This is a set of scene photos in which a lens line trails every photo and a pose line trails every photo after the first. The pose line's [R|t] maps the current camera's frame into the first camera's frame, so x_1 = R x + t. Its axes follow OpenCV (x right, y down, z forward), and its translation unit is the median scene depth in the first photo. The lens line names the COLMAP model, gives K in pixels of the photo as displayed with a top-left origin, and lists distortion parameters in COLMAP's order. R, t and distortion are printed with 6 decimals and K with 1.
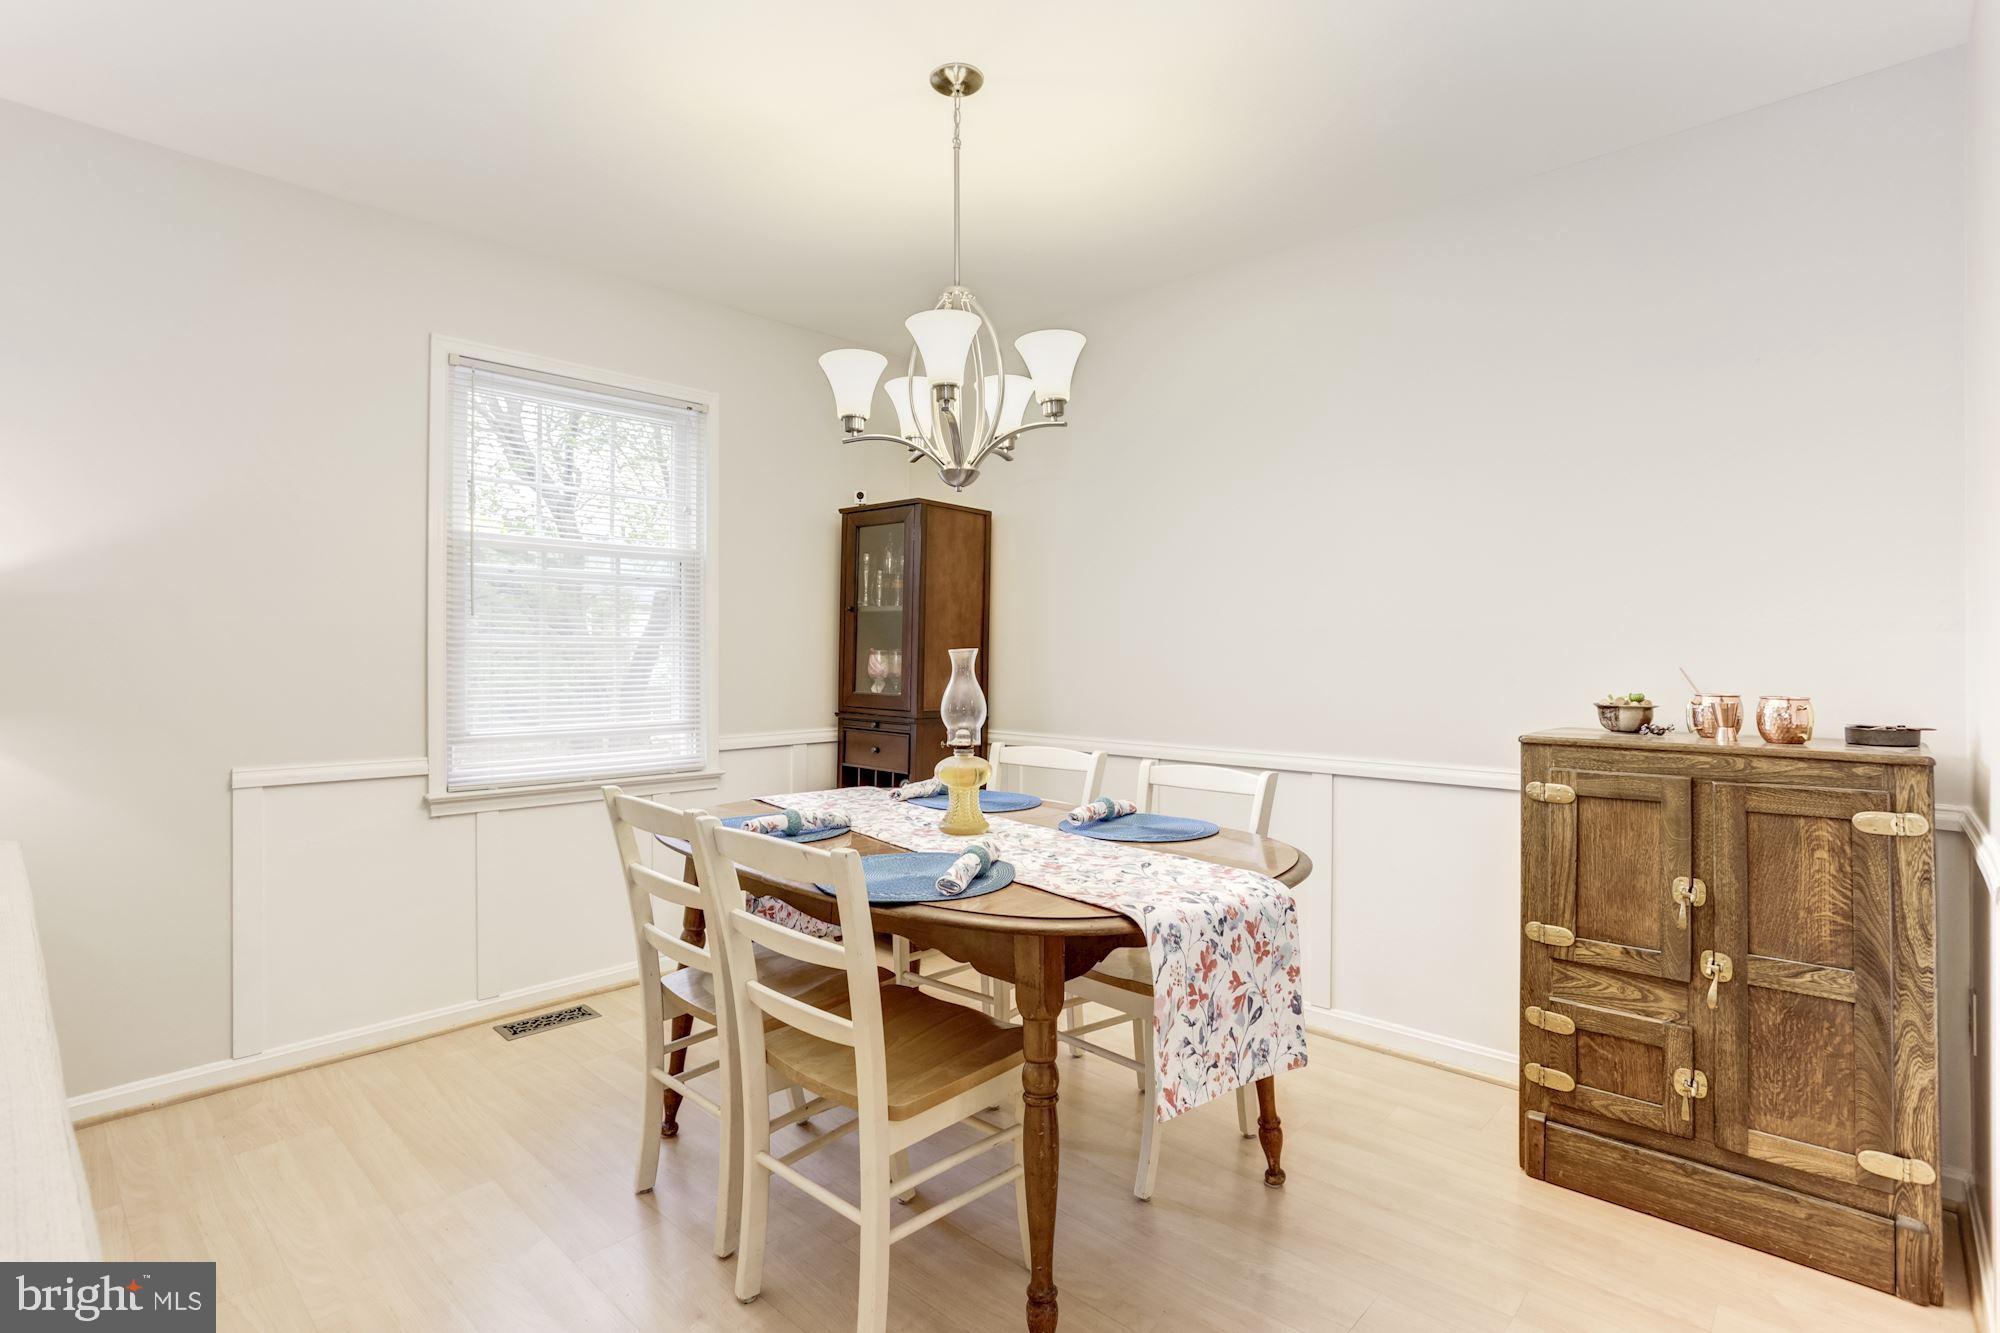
lens RADIAL K [[977.1, 0, 989.6], [0, 977.1, 665.6], [0, 0, 1]] dist [-0.059598, 0.024889]
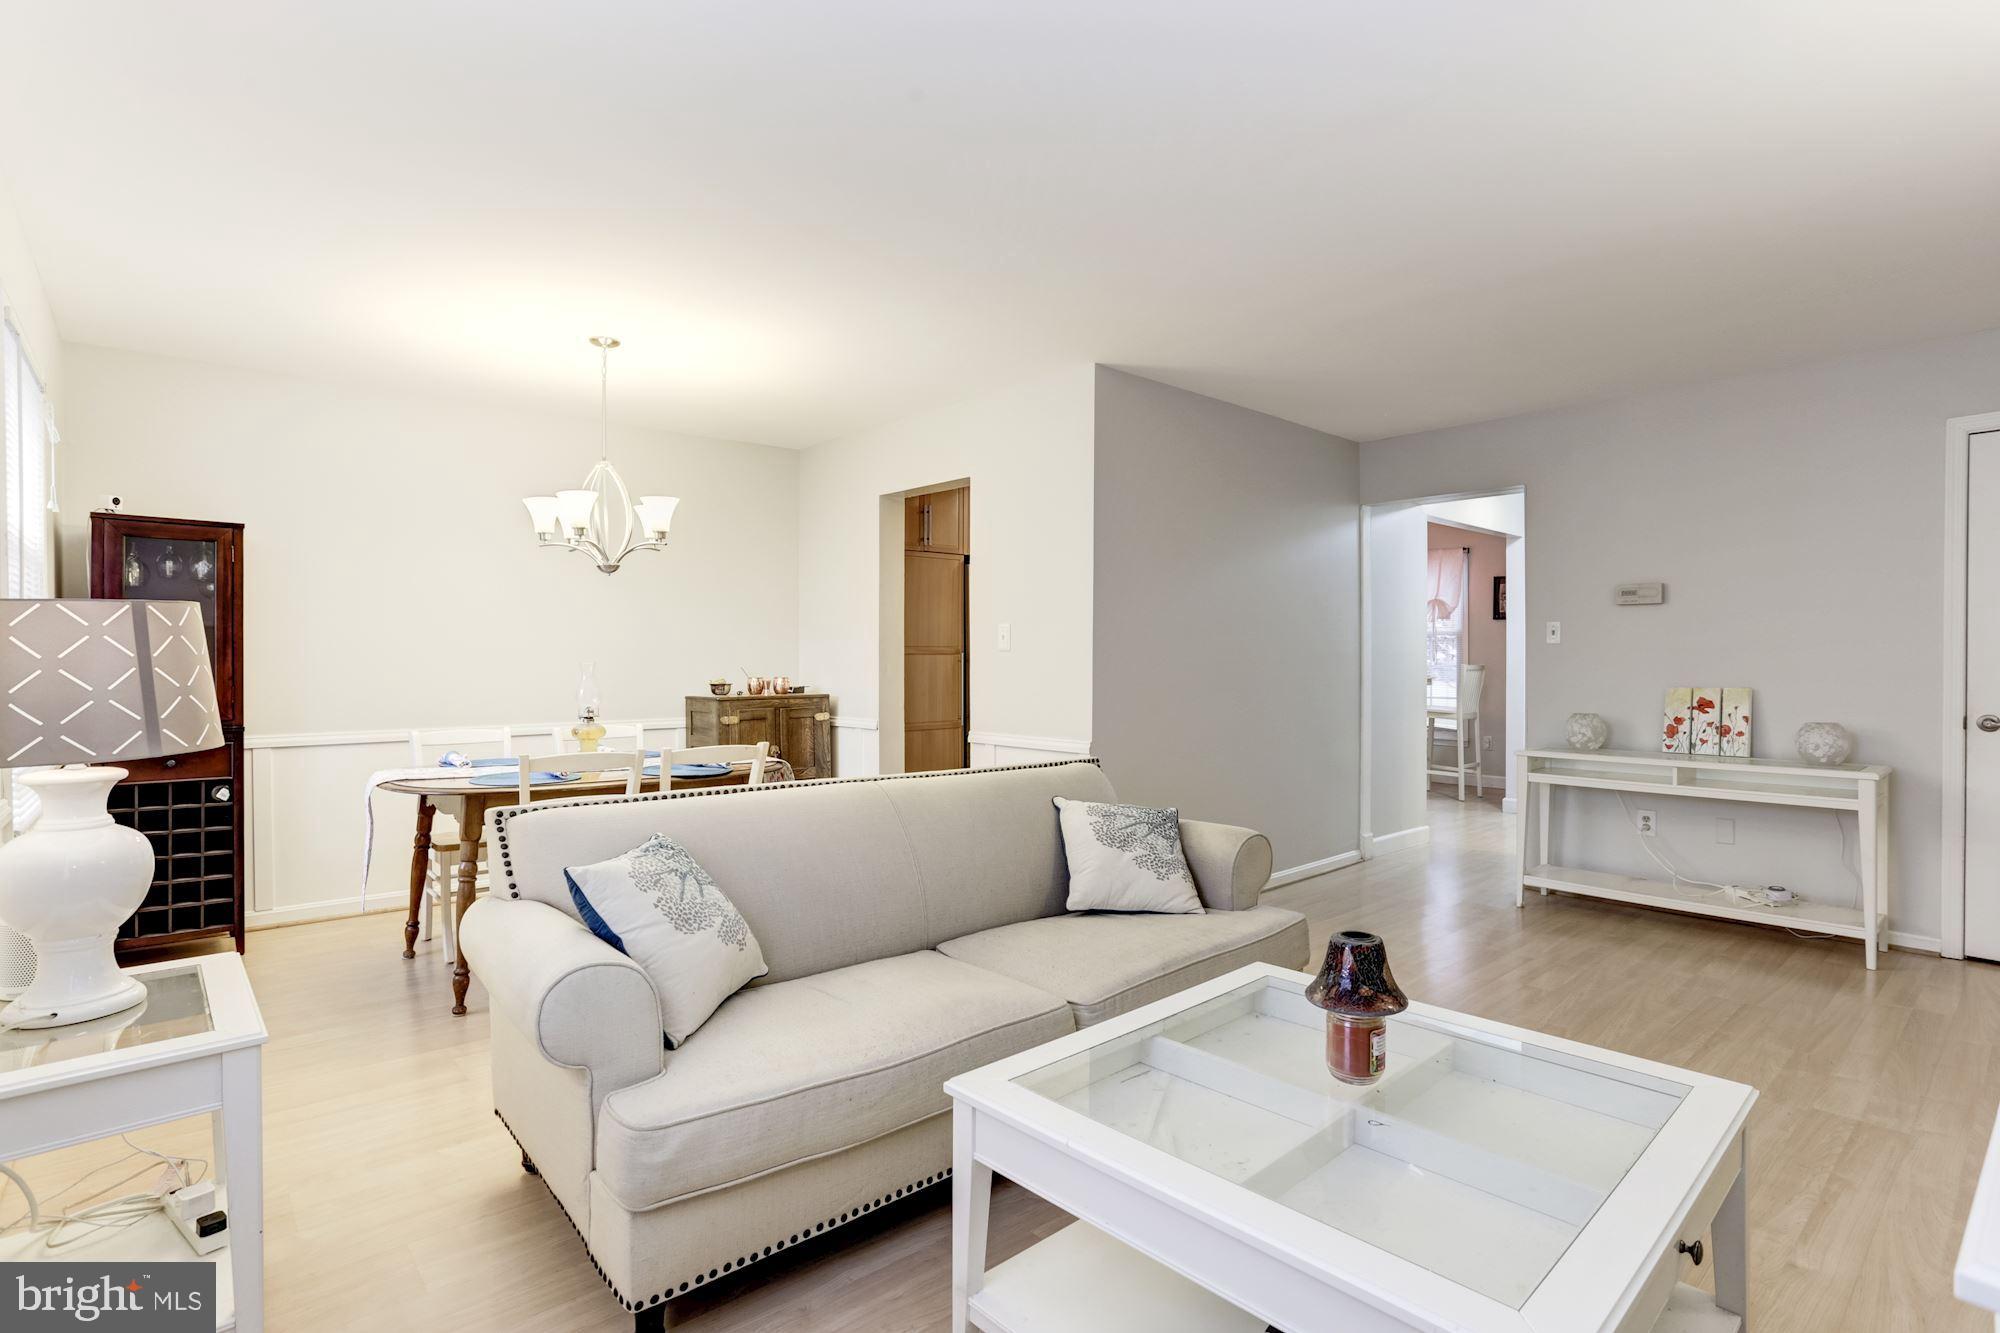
lens RADIAL K [[997.4, 0, 995.6], [0, 997.4, 680.0], [0, 0, 1]] dist [-0.054488, 0.026400]
pose [[0.102668, -0.026581, 0.994360, -1.826989], [0.010708, 0.999615, 0.025616, -0.025206], [-0.994658, 0.008017, 0.102913, 0.077569]]
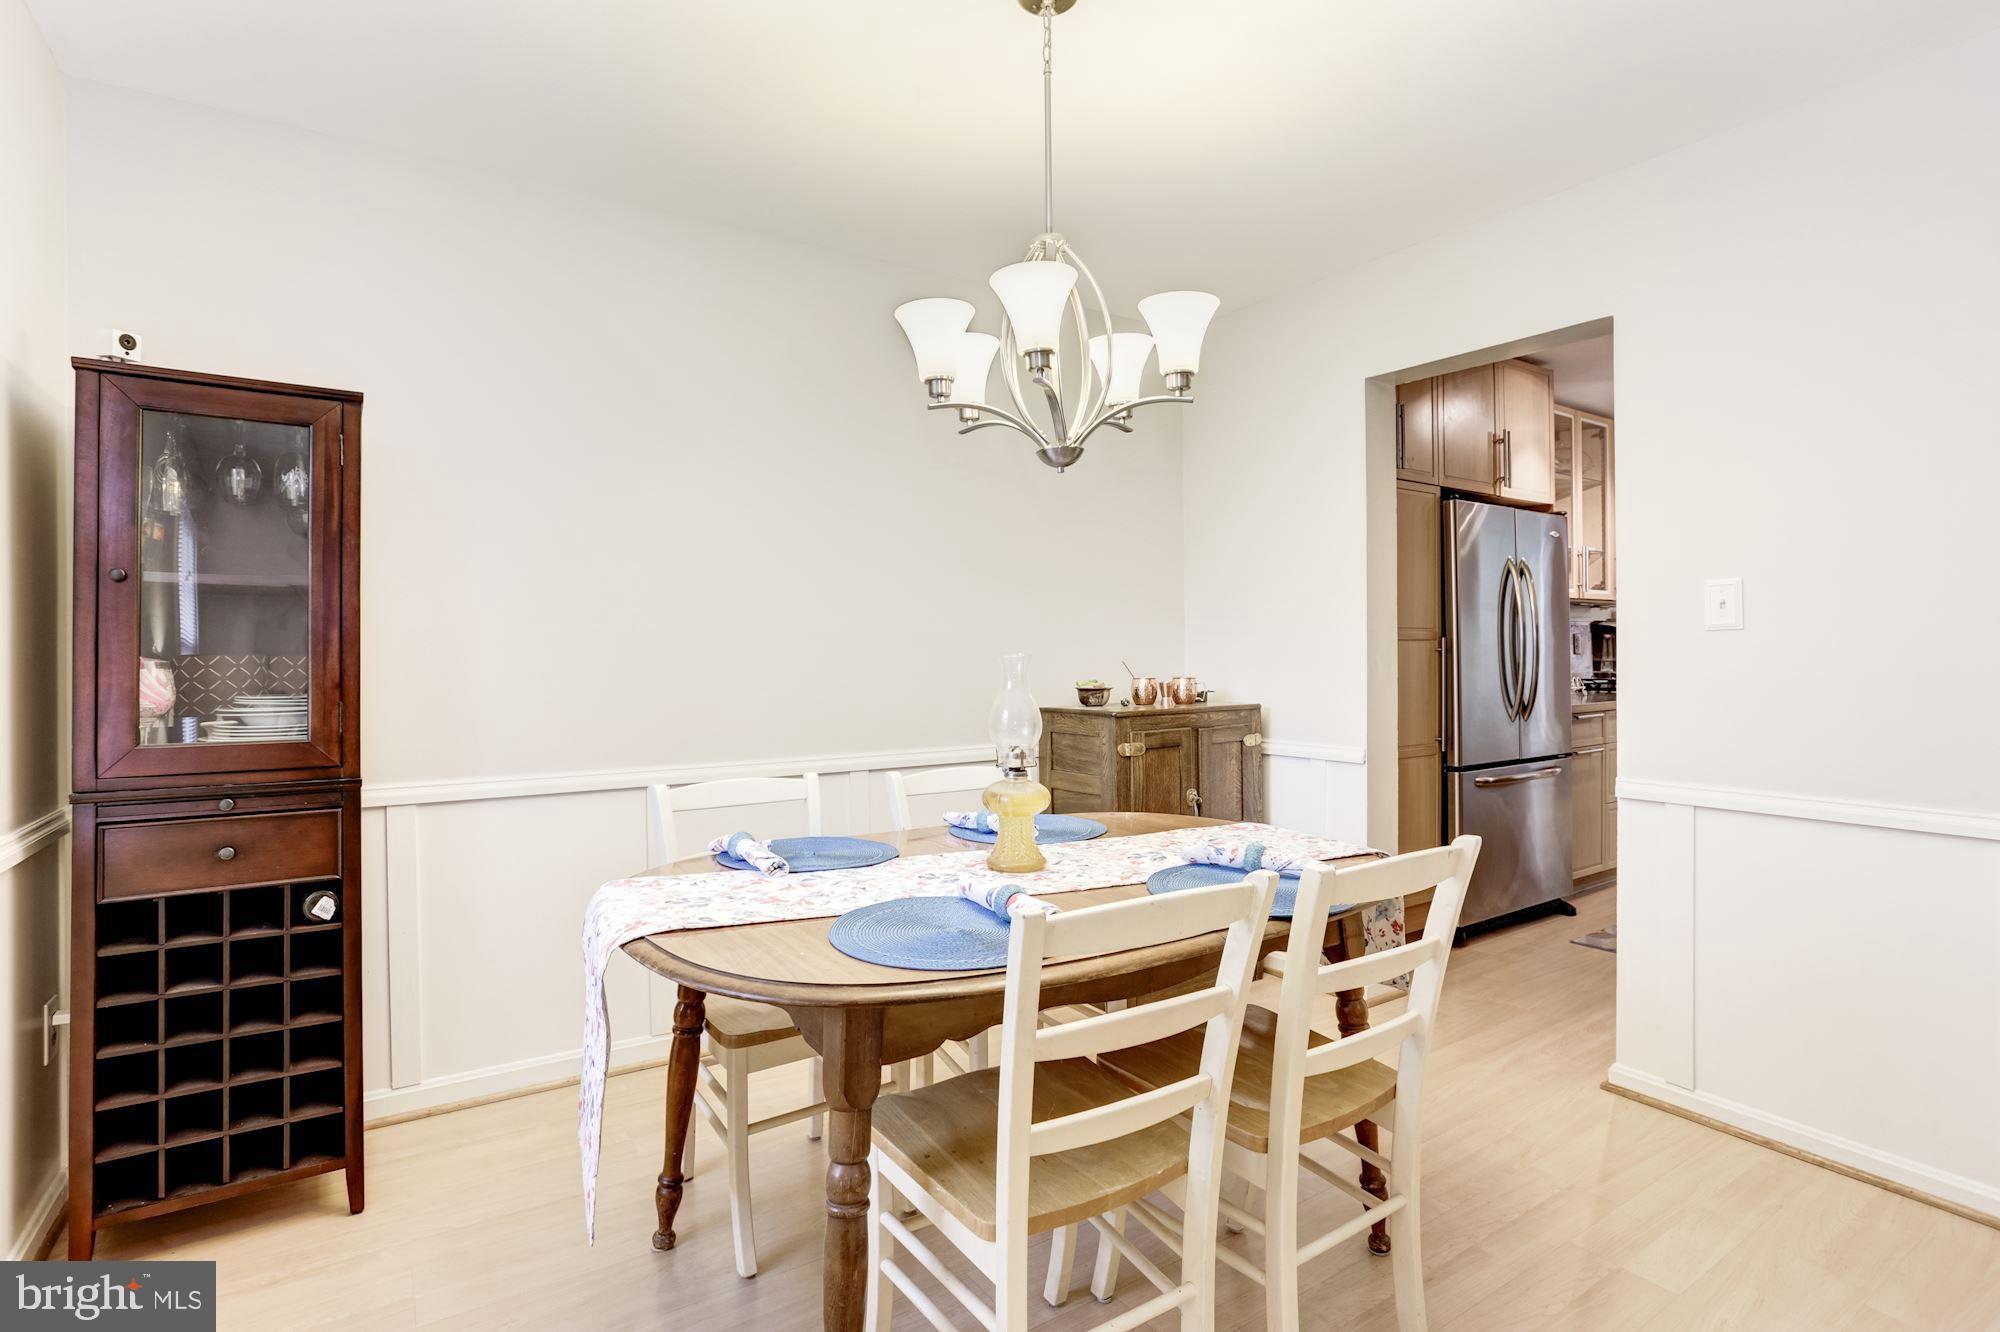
lens RADIAL K [[977.1, 0, 989.6], [0, 977.1, 665.1], [0, 0, 1]] dist [-0.059598, 0.024889]
pose [[0.235162, -0.019736, 0.971756, -0.907409], [0.016170, 0.999735, 0.016391, -0.023238], [-0.971822, 0.011859, 0.235419, 0.857669]]
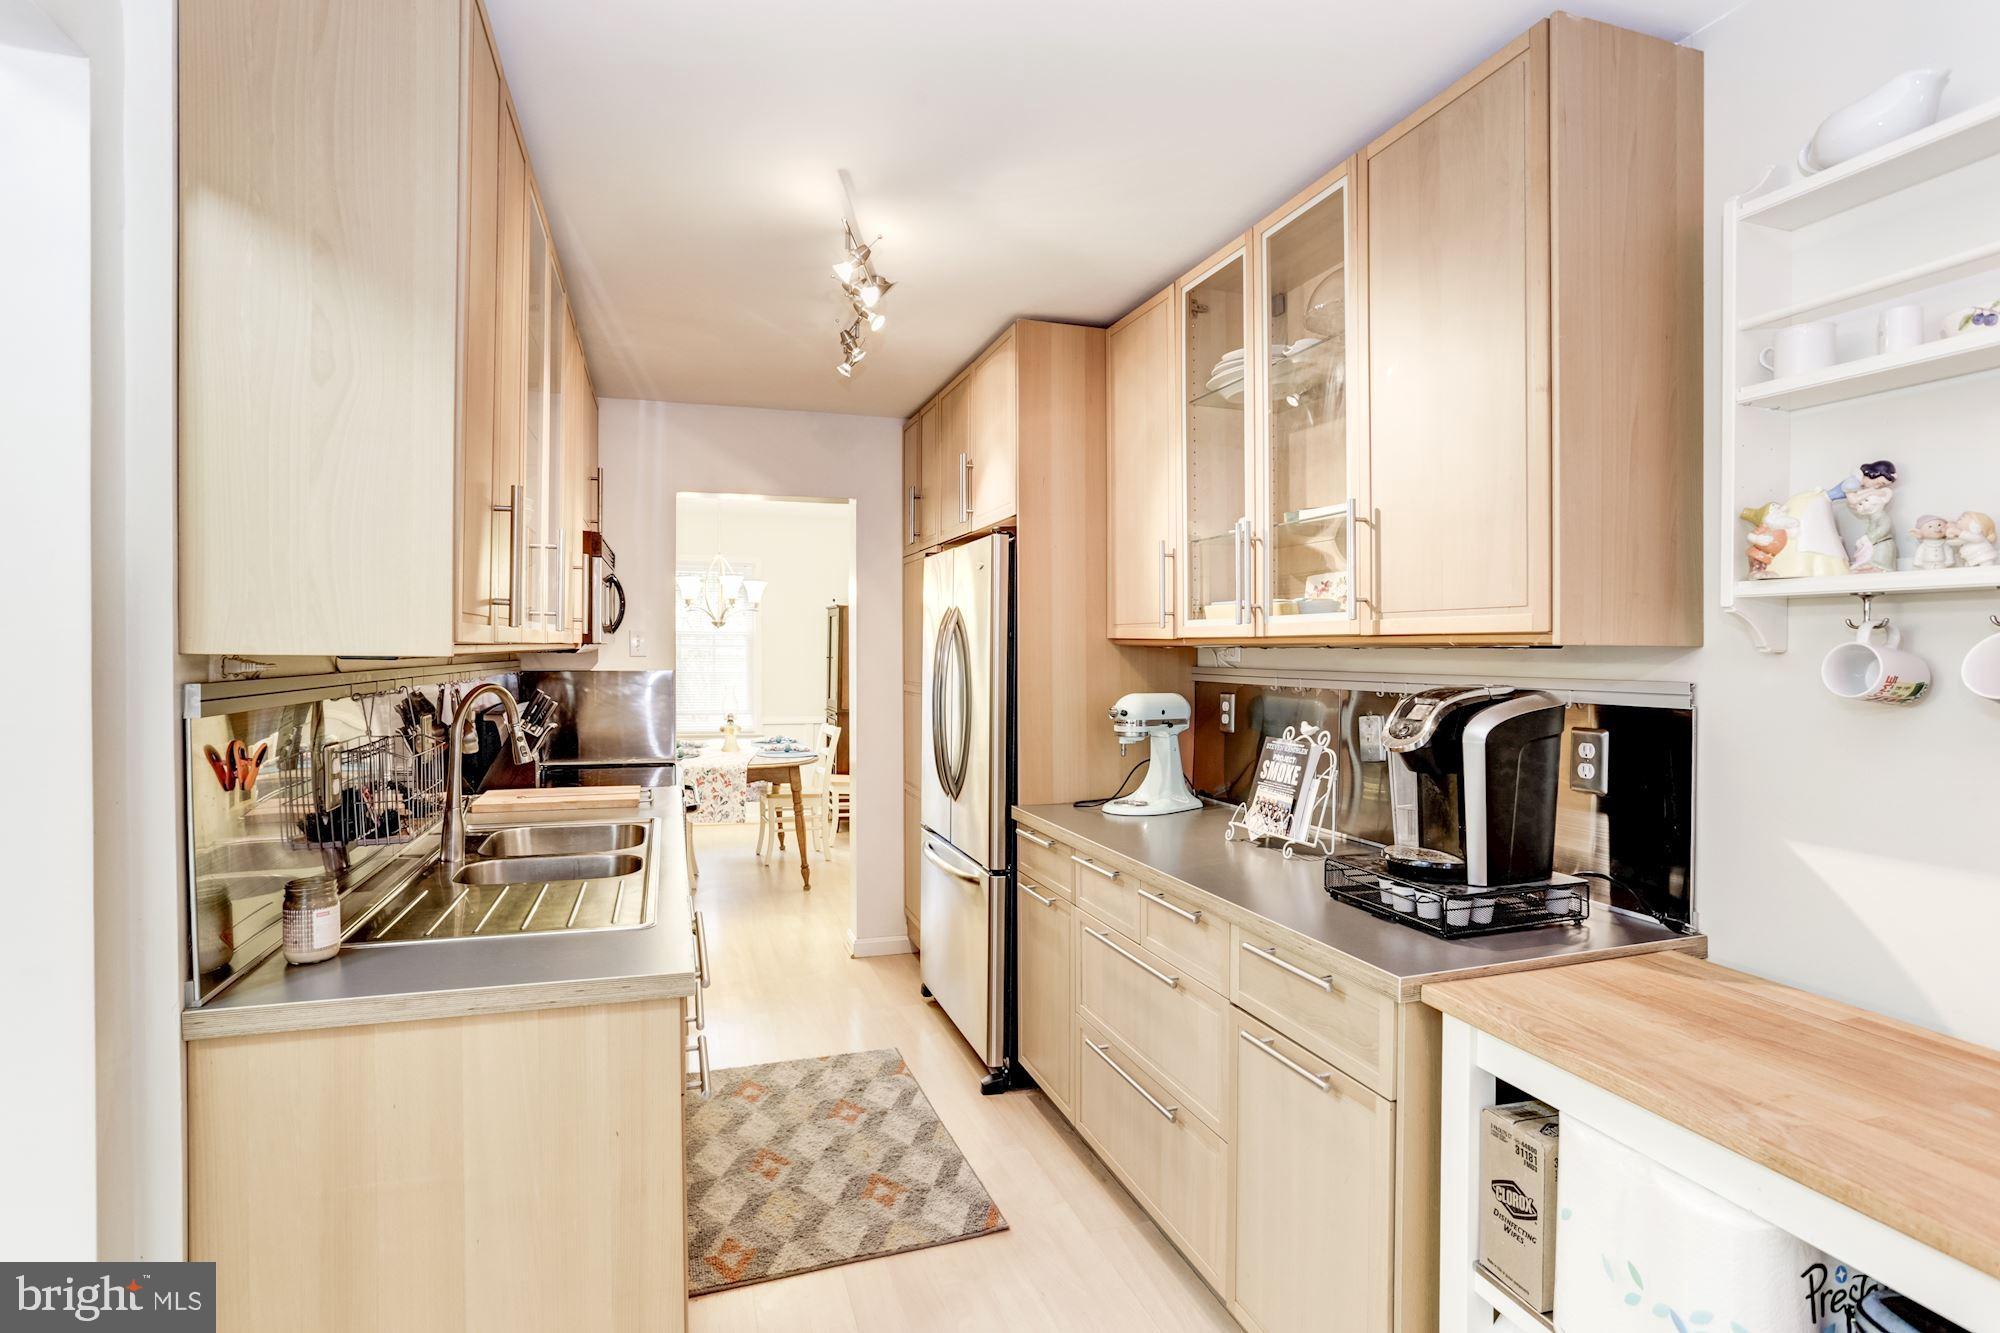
lens RADIAL K [[977.0, 0, 995.2], [0, 977.0, 644.8], [0, 0, 1]] dist [-0.039953, 0.000820]
pose [[0.870963, -0.003140, -0.491338, 2.046126], [-0.006487, 0.999819, -0.017888, -0.088596], [0.491305, 0.018767, 0.870785, -1.072423]]
